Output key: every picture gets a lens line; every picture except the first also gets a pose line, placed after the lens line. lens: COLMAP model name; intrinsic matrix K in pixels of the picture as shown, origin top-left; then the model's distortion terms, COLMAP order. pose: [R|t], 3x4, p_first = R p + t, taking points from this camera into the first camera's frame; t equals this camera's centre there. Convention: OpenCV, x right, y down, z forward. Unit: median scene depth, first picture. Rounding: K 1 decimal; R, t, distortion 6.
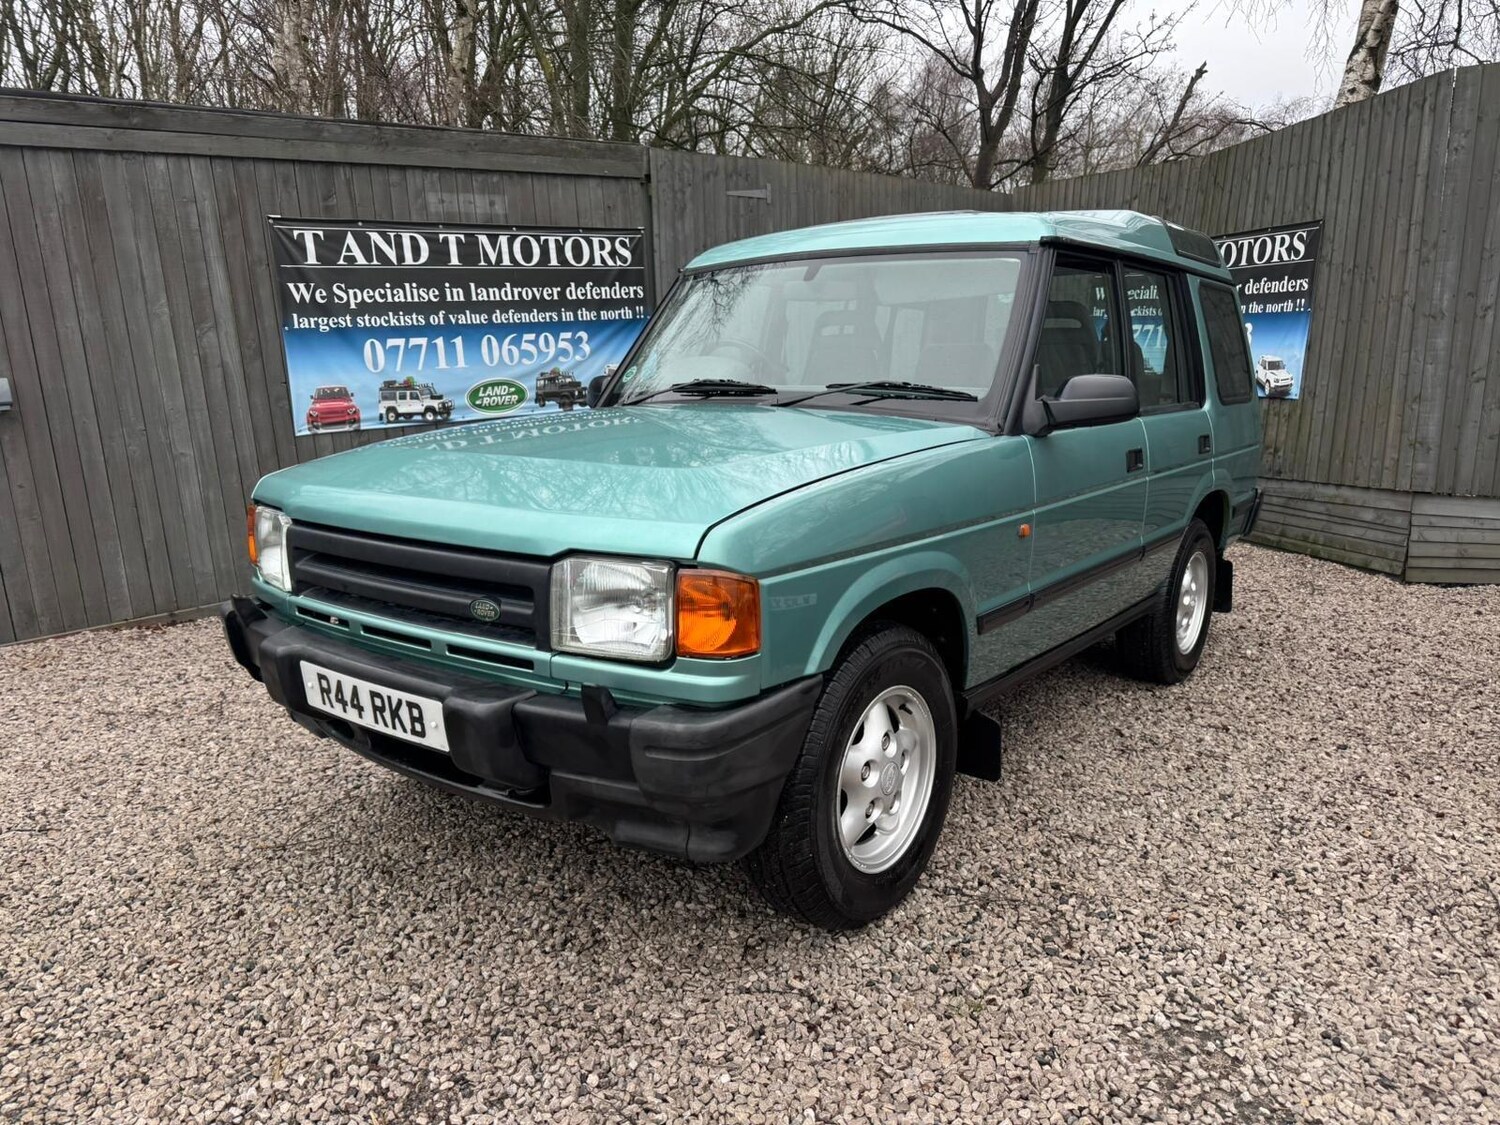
lens RADIAL K [[1054.4, 0, 765.4], [0, 1054.4, 566.4], [0, 0, 1]] dist [0.005649, -0.005720]
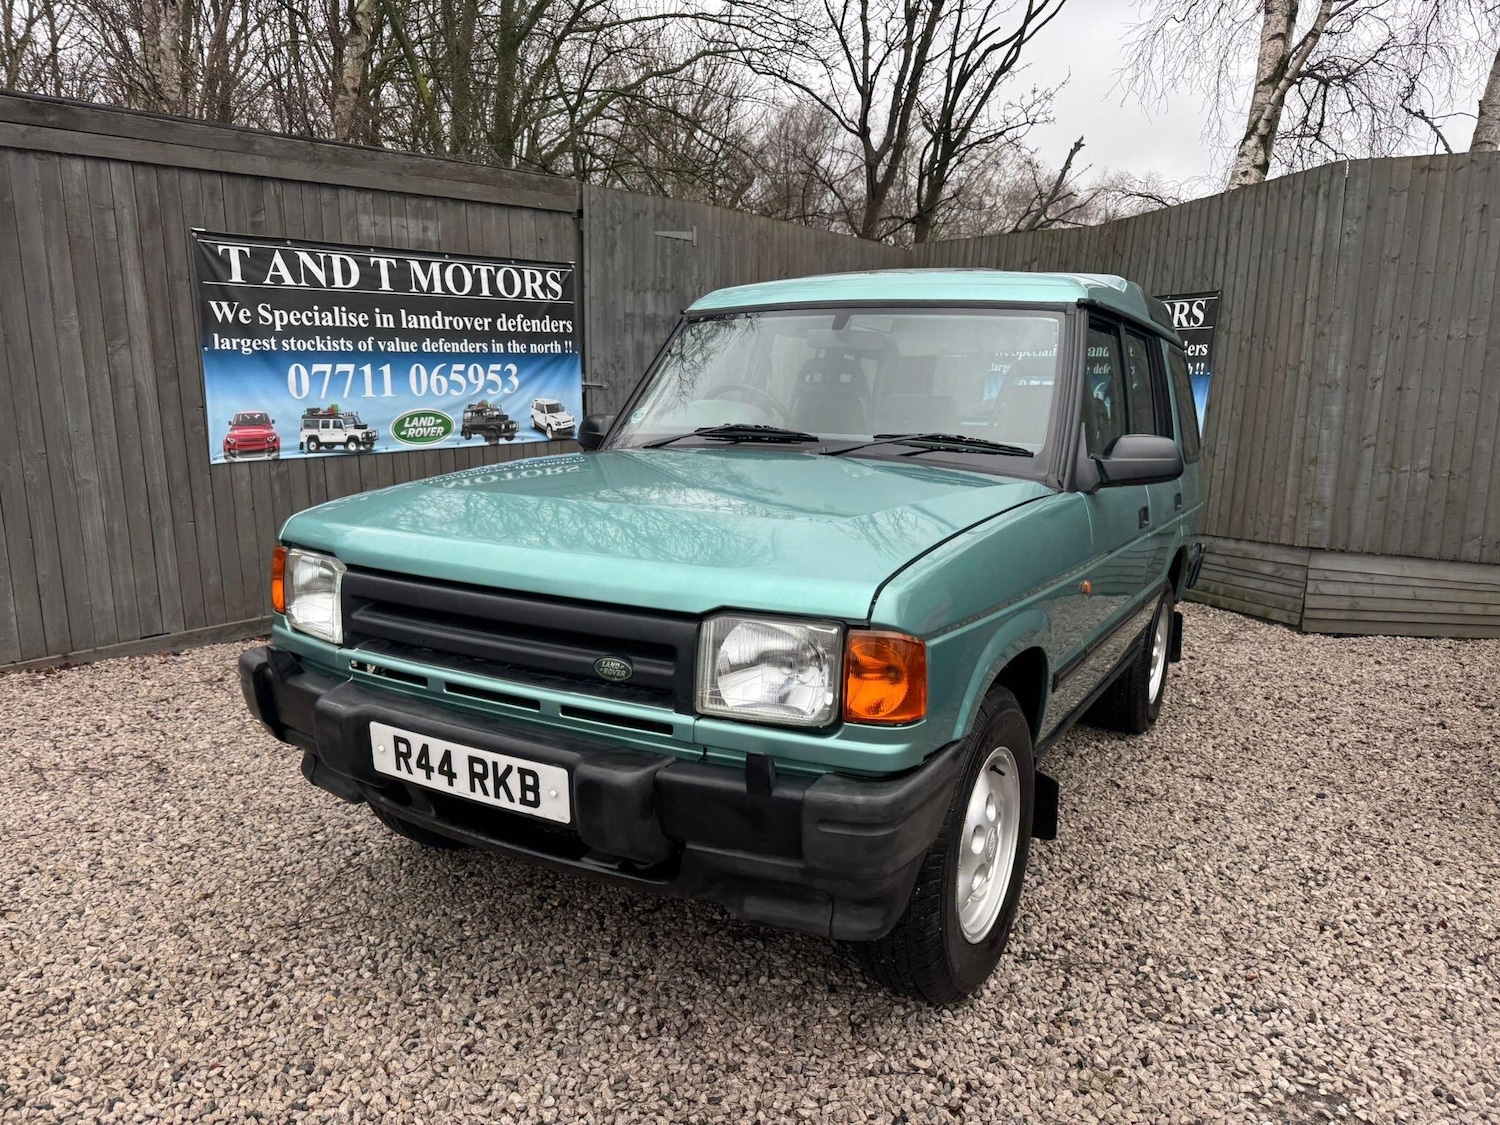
lens RADIAL K [[1057.6, 0, 746.8], [0, 1057.6, 555.8], [0, 0, 1]] dist [0.001014, -0.001427]
pose [[0.991098, 0.019239, 0.131740, -0.111514], [-0.013297, 0.998861, -0.045833, -0.007129], [-0.132472, 0.043673, 0.990224, 0.022811]]
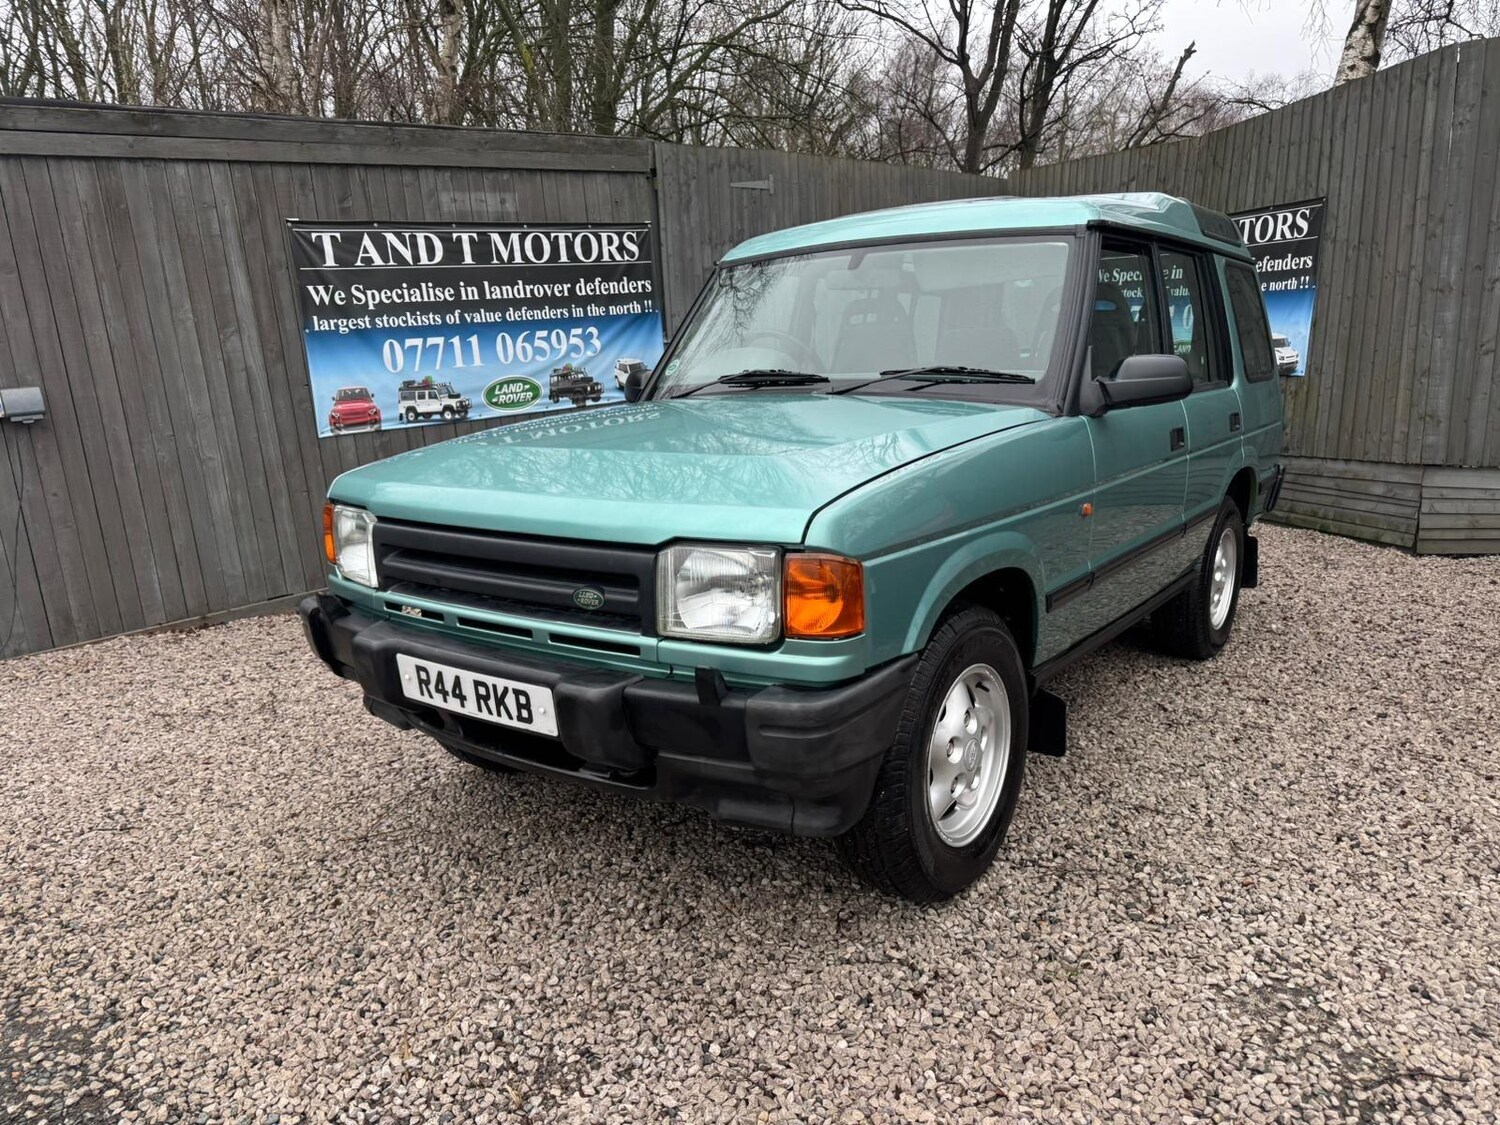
lens RADIAL K [[1052.0, 0, 750.2], [0, 1052.0, 569.3], [0, 0, 1]] dist [0.011904, -0.012510]
pose [[0.999656, -0.026031, 0.003293, -0.045076], [0.025995, 0.999608, 0.010362, 0.002624], [-0.003562, -0.010273, 0.999941, -0.010273]]
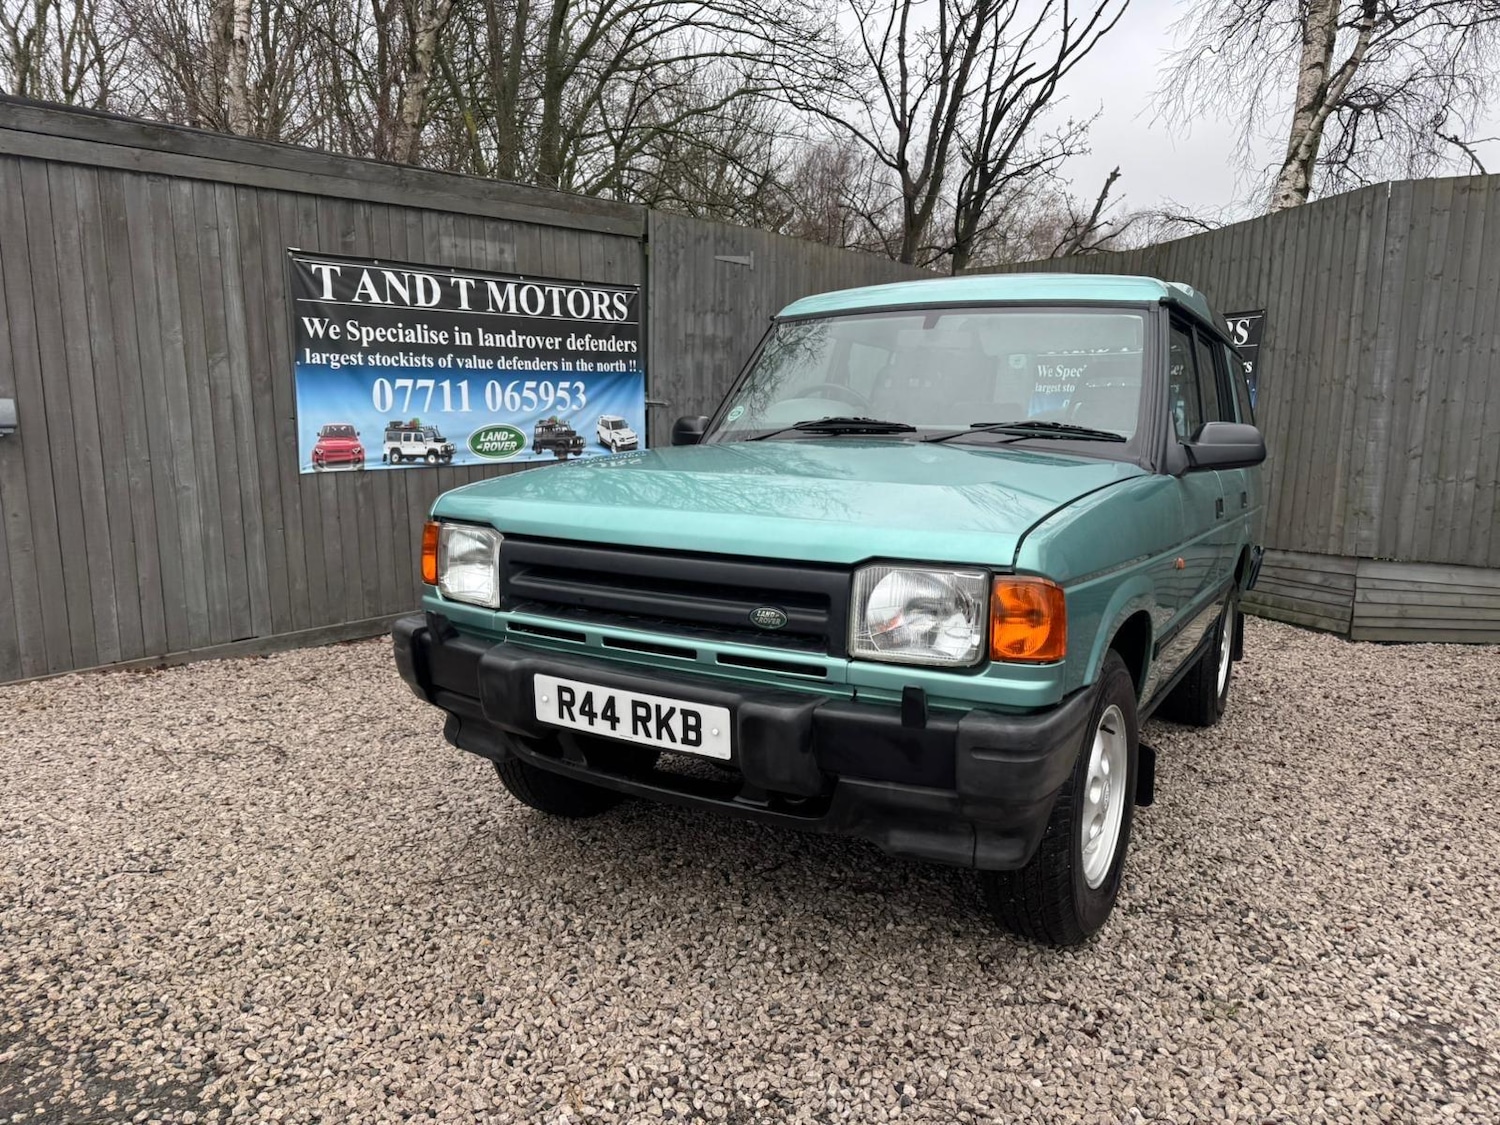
lens RADIAL K [[1049.2, 0, 764.5], [0, 1049.2, 561.9], [0, 0, 1]] dist [0.014355, -0.015652]
pose [[0.991918, 0.019992, 0.125299, -0.161890], [-0.010953, 0.997315, -0.072413, 0.024601], [-0.126410, 0.070456, 0.989473, 0.002357]]
